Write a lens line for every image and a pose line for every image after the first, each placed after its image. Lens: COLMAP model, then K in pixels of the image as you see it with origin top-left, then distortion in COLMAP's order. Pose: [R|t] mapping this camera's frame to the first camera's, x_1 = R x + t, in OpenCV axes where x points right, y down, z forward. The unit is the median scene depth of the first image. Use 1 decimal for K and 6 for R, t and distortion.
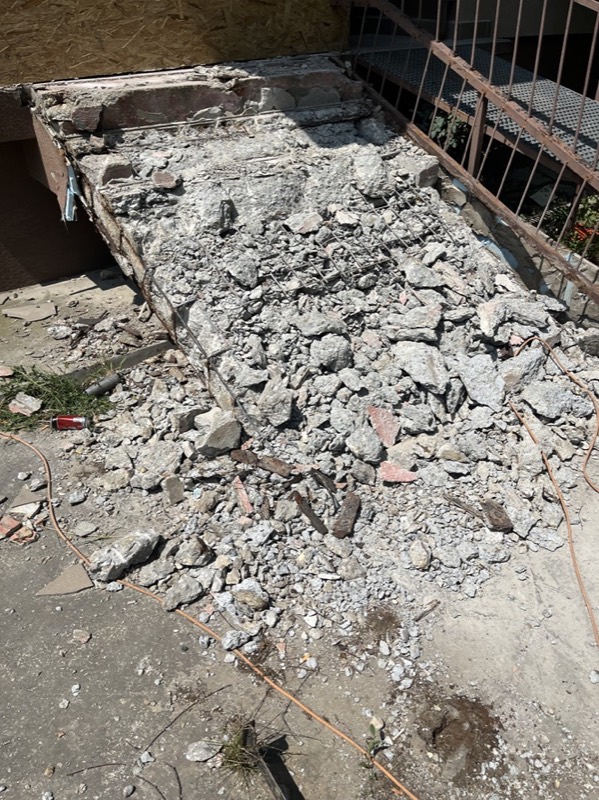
lens RADIAL K [[610.4, 0, 298.9], [0, 610.4, 433.4], [0, 0, 1]] dist [0.049500, -0.058695]
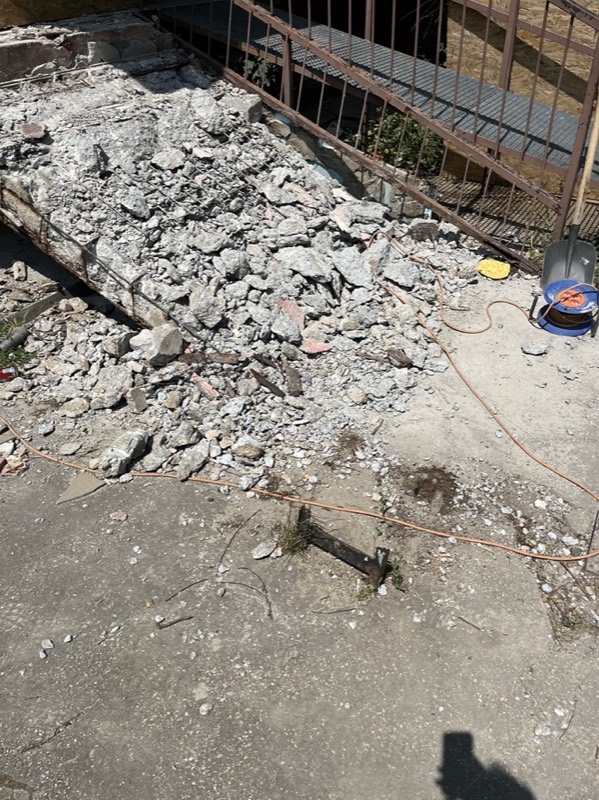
lens RADIAL K [[610.4, 0, 298.9], [0, 610.4, 433.4], [0, 0, 1]] dist [0.049500, -0.058695]
pose [[0.924929, -0.240218, 0.294620, -0.239284], [0.229963, 0.970713, 0.069523, 0.122611], [-0.302692, 0.003448, 0.953082, -0.139581]]
